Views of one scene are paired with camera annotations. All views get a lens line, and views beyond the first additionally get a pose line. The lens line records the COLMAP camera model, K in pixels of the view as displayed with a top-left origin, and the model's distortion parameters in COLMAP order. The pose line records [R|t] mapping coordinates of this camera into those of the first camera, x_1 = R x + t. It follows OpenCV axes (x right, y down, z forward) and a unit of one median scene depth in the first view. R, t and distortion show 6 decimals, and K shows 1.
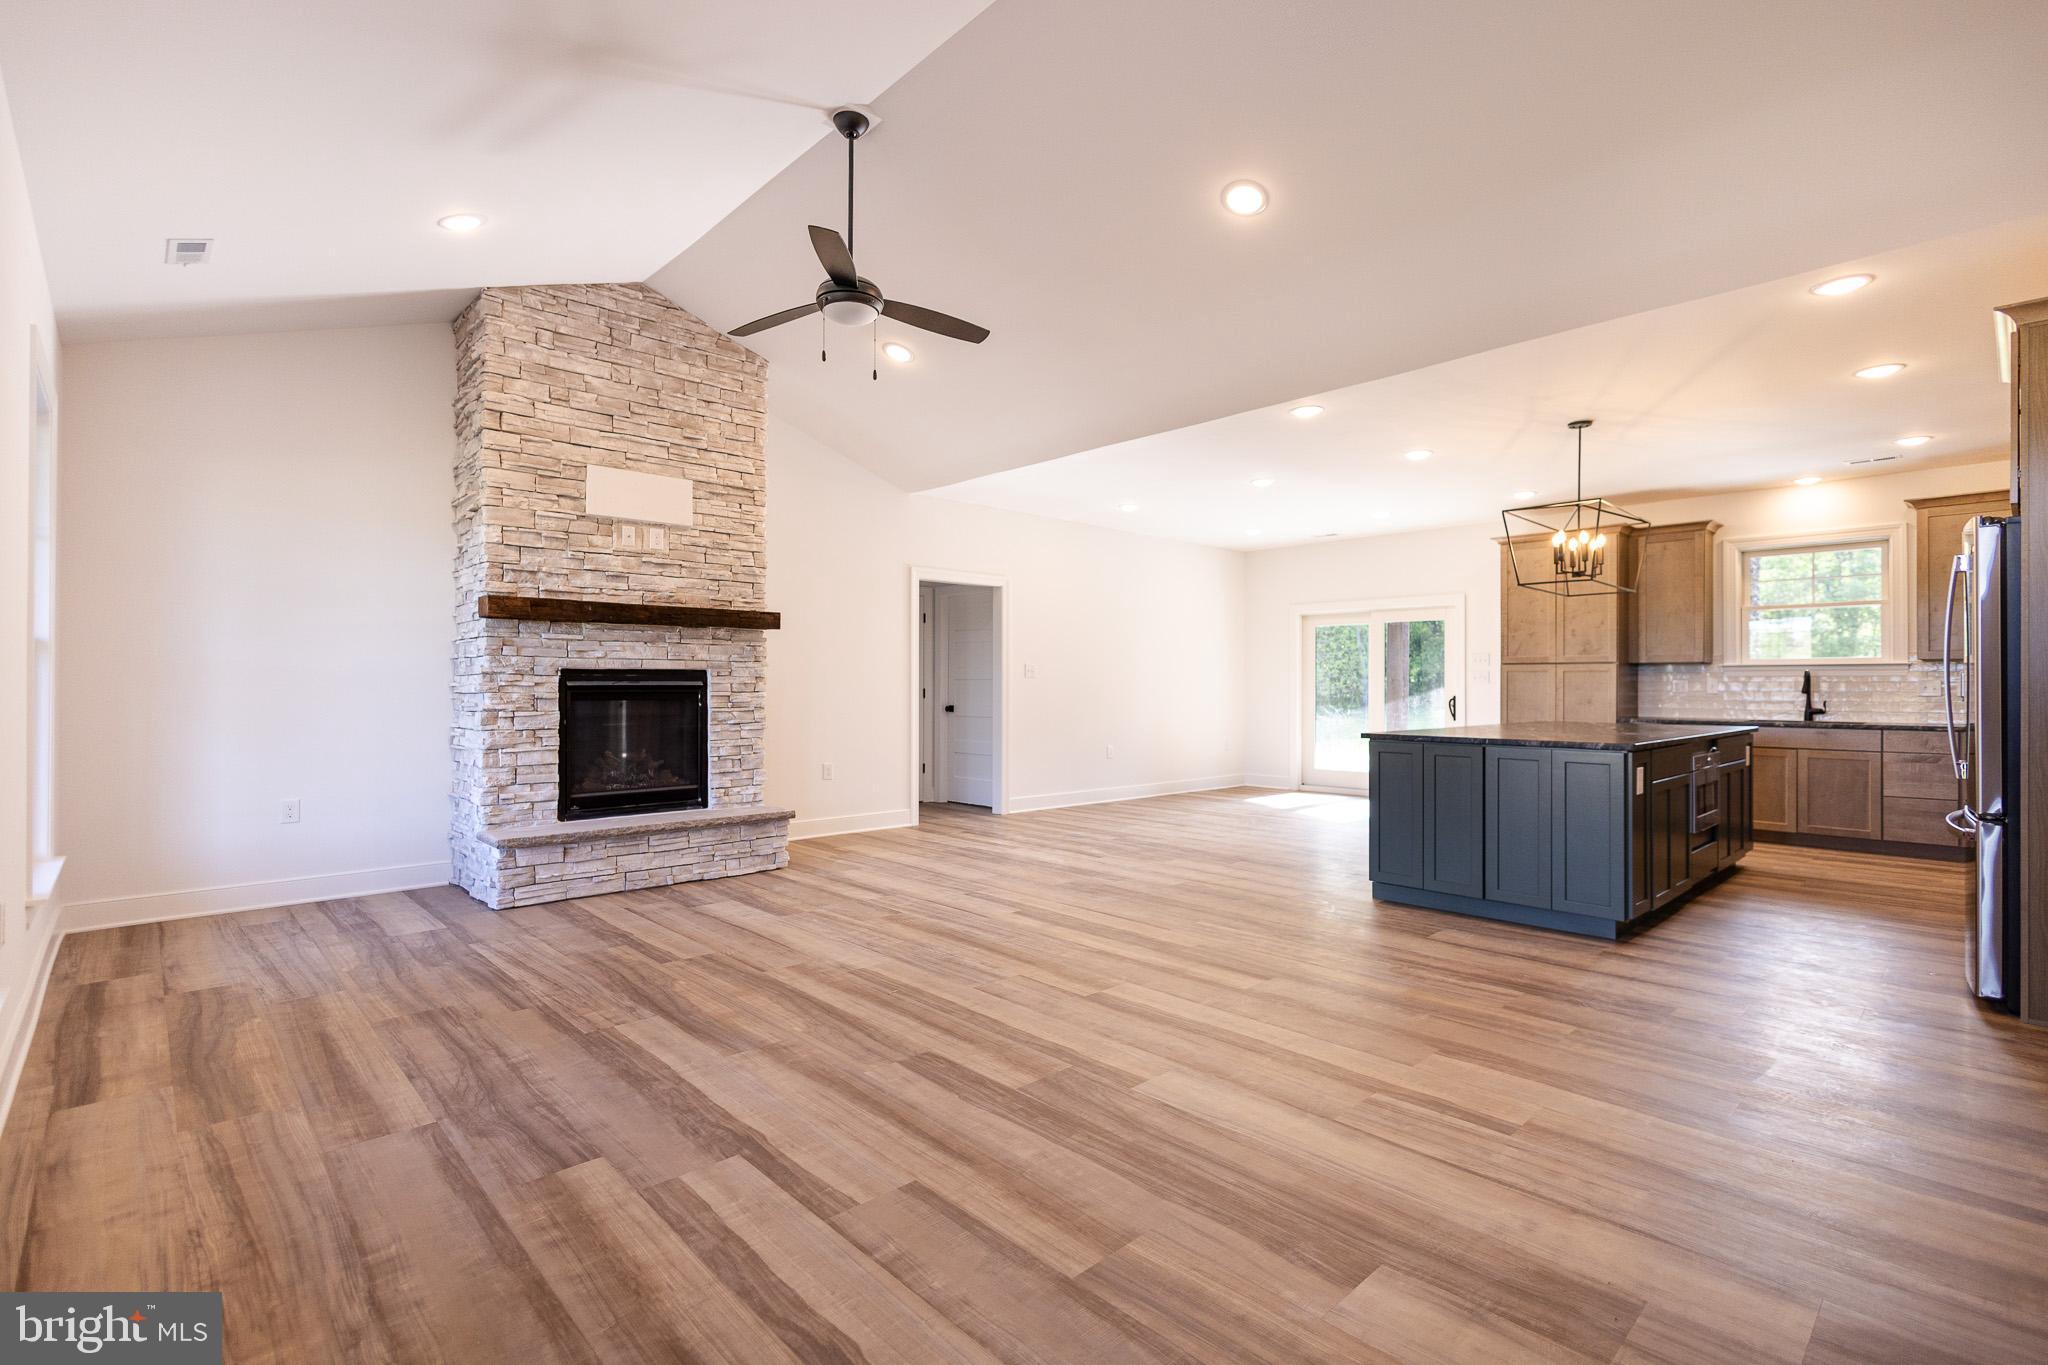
lens RADIAL K [[943.4, 0, 1018.9], [0, 943.4, 673.6], [0, 0, 1]] dist [0.012209, -0.005185]
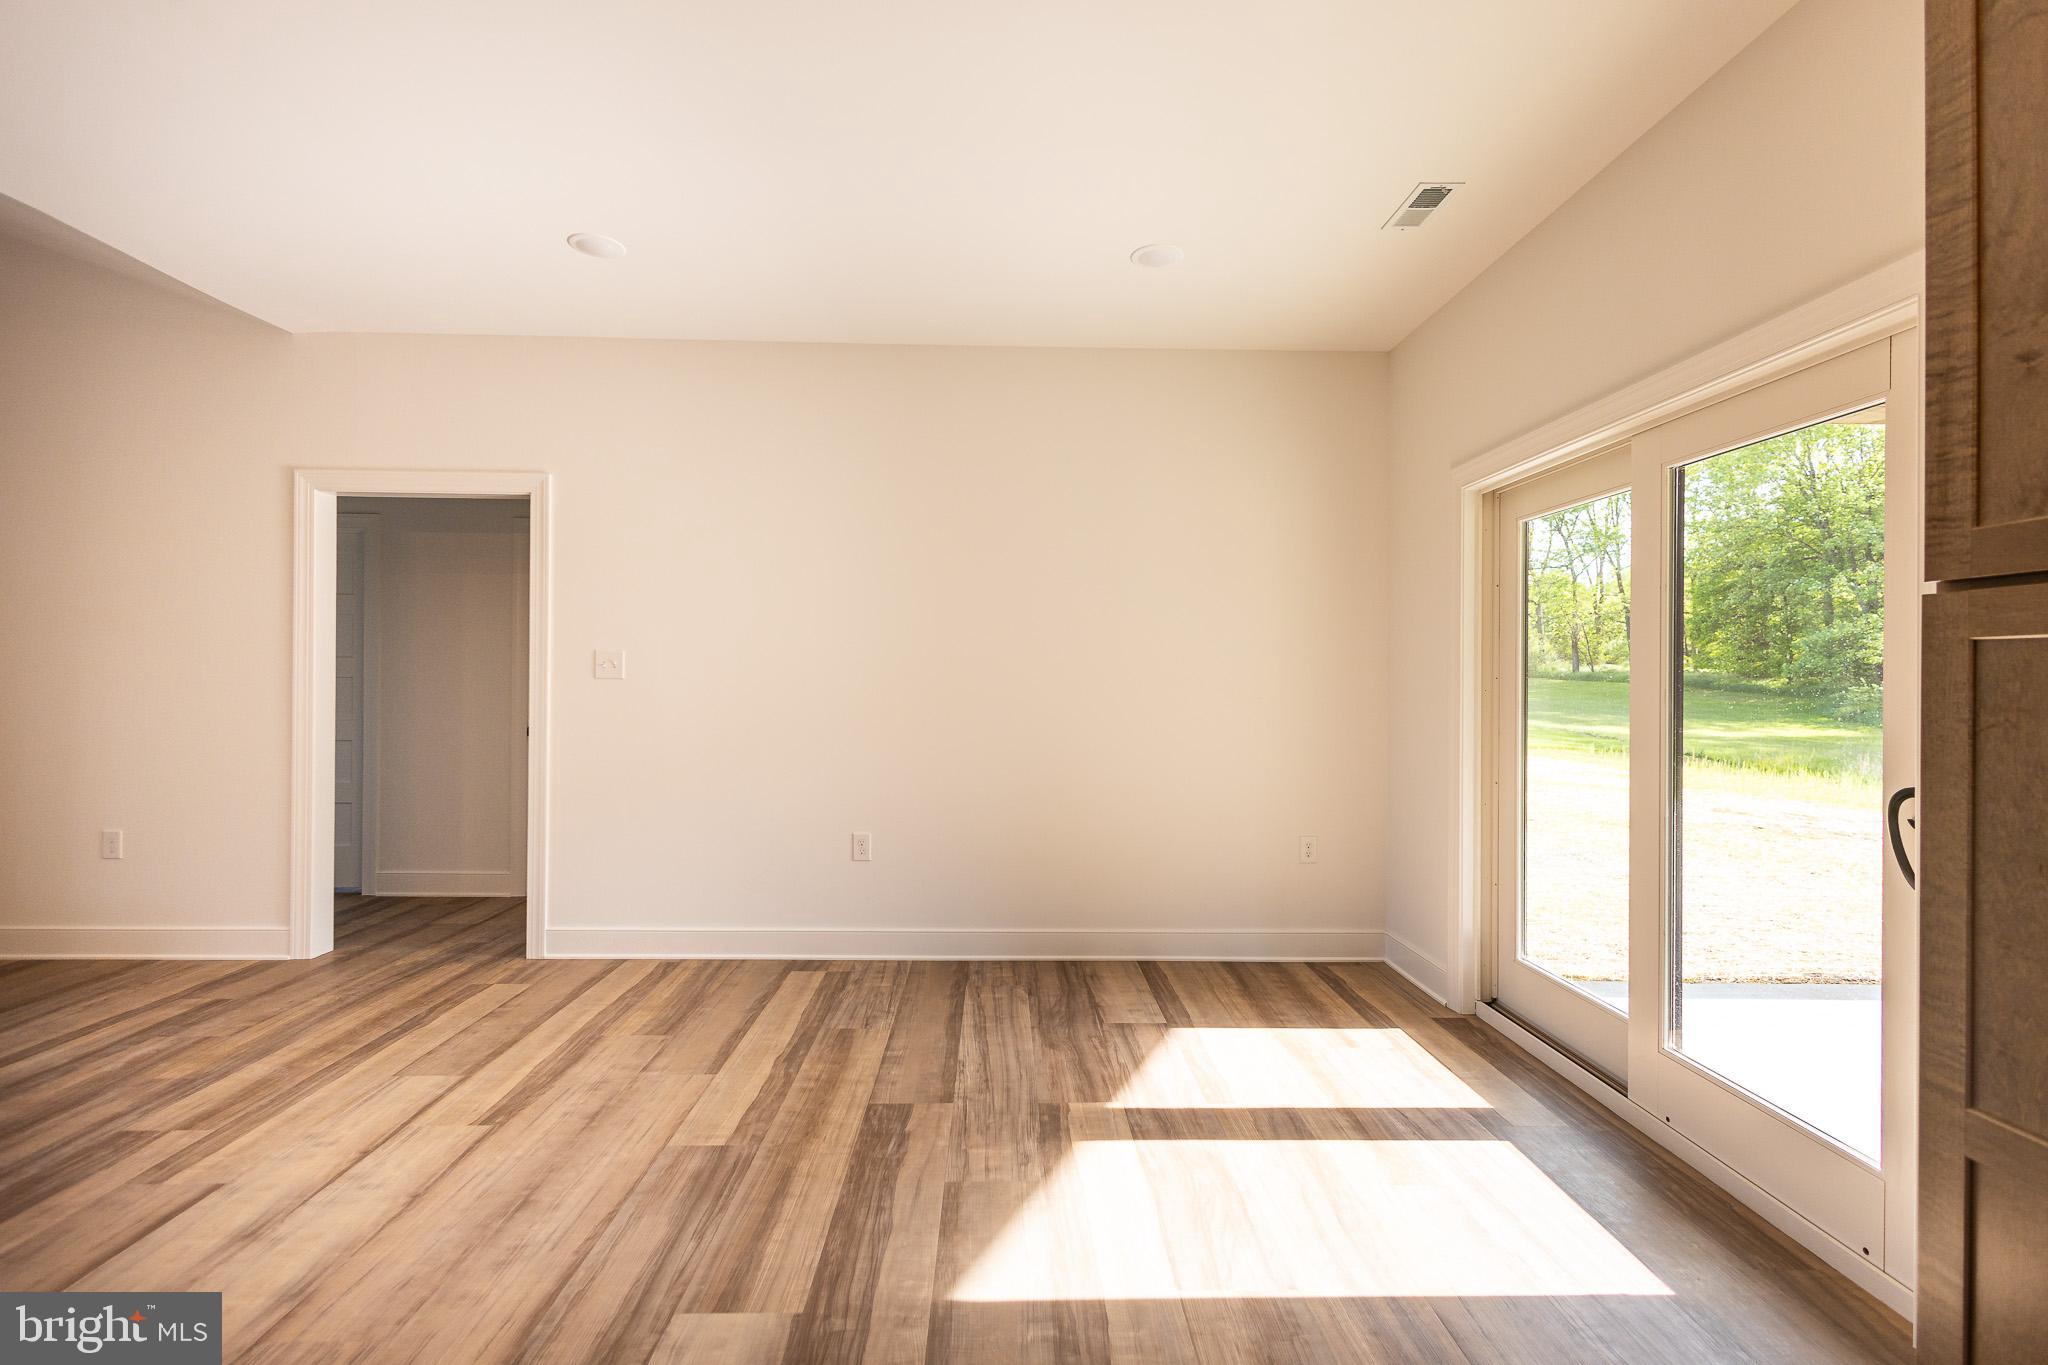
lens RADIAL K [[943.4, 0, 1039.4], [0, 943.4, 668.6], [0, 0, 1]] dist [0.012209, -0.005185]
pose [[0.741712, -0.004611, -0.670703, 0.534220], [0.003675, 0.999989, -0.002811, 0.001508], [0.670709, -0.000380, 0.741721, 0.859912]]
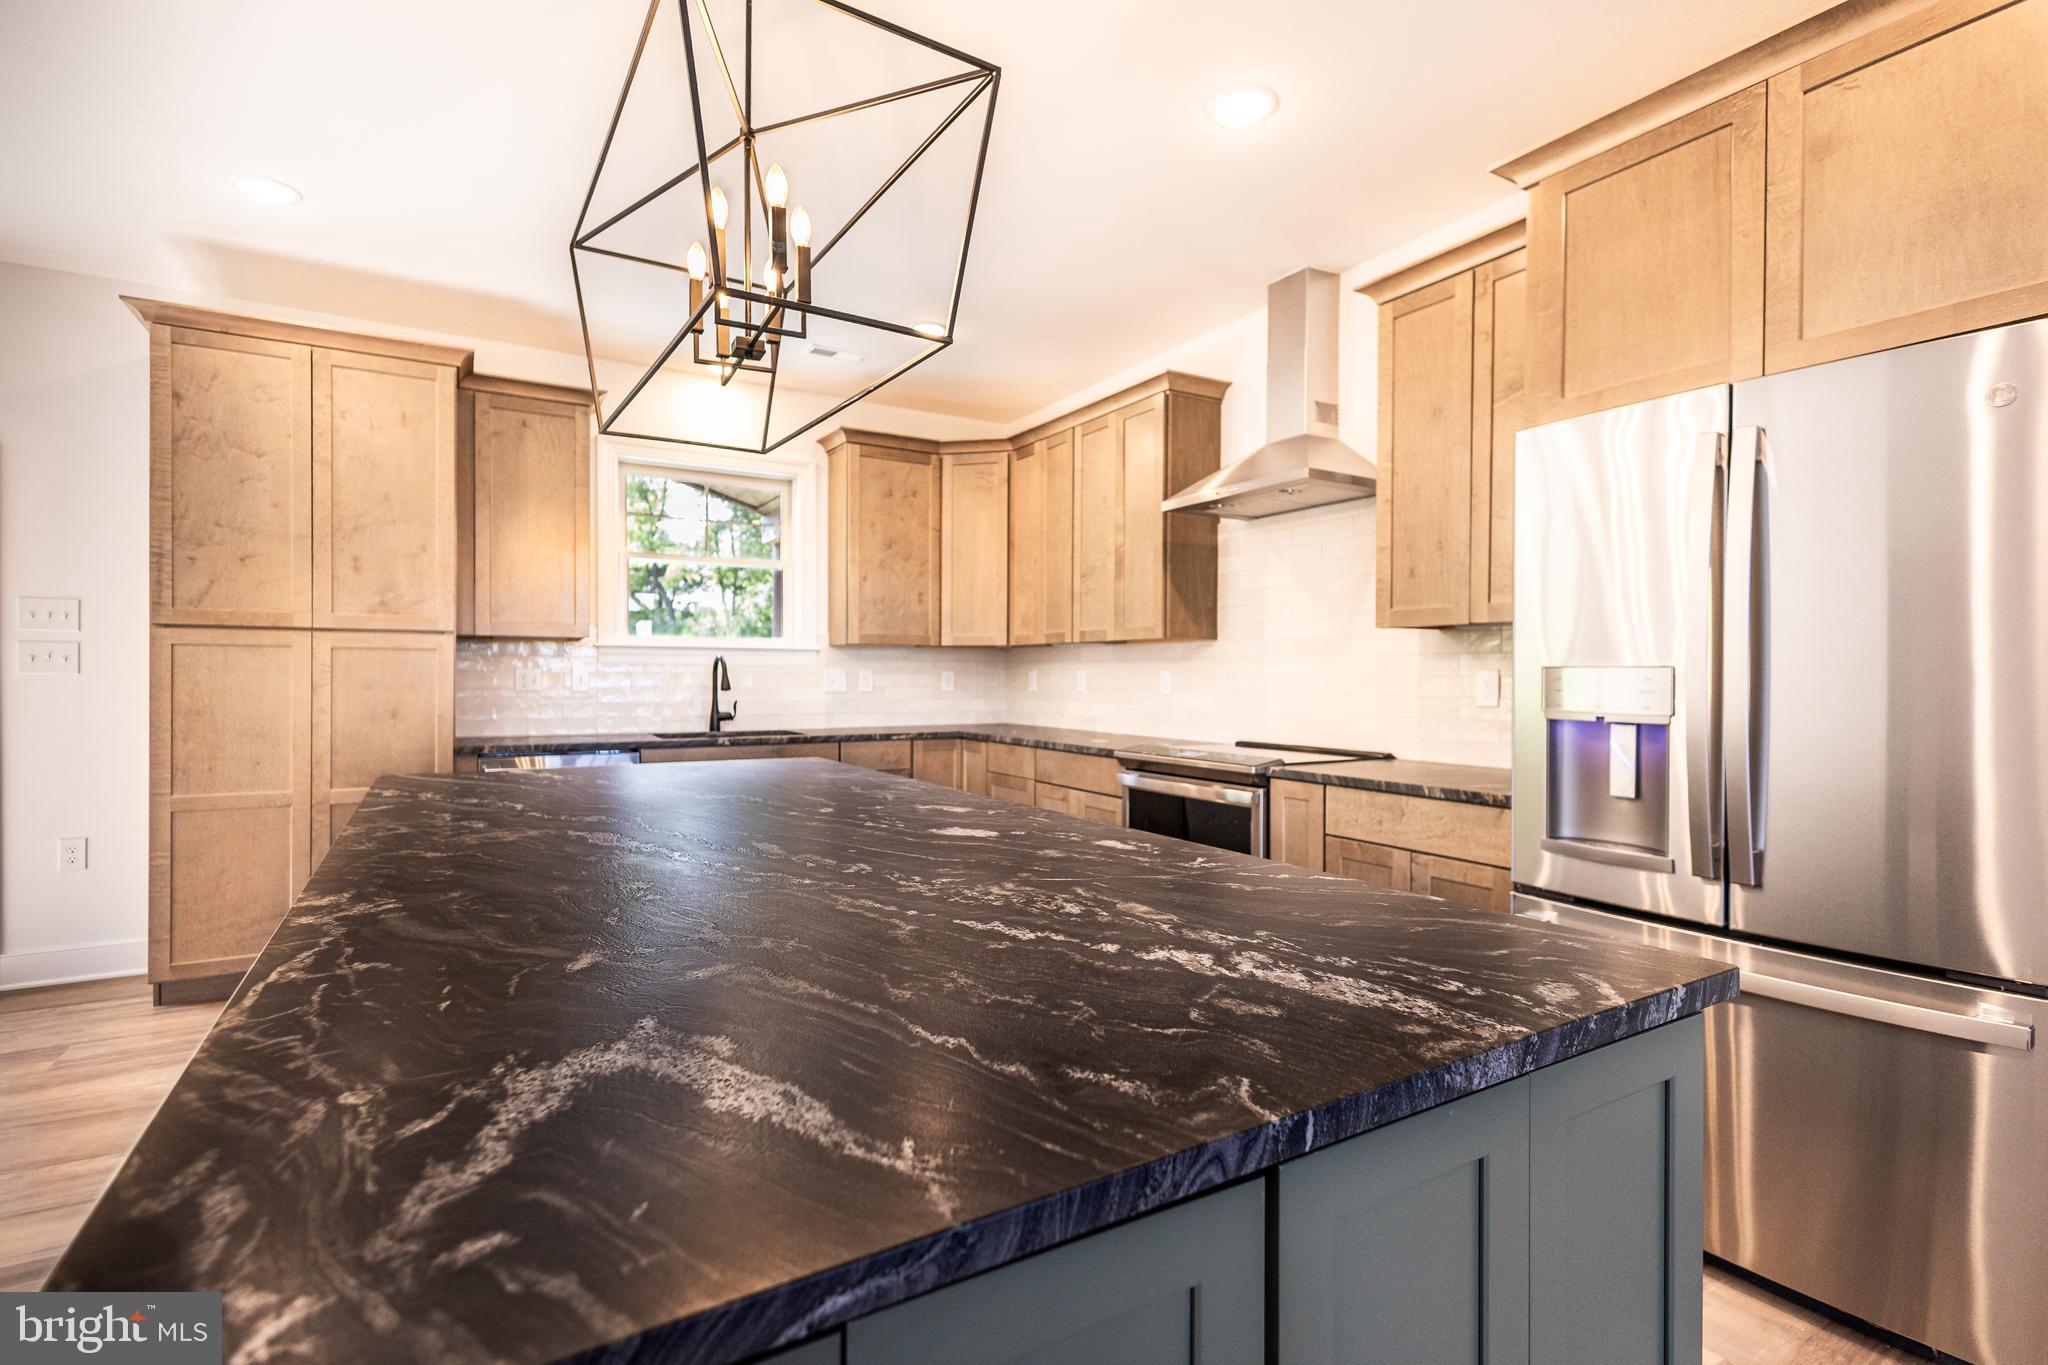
lens RADIAL K [[943.4, 0, 1029.8], [0, 943.4, 680.1], [0, 0, 1]] dist [0.012209, -0.005185]
pose [[0.200525, -0.006094, 0.979670, 0.205964], [-0.013922, 0.999862, 0.009070, 0.004243], [-0.979590, -0.015458, 0.200412, 0.593993]]
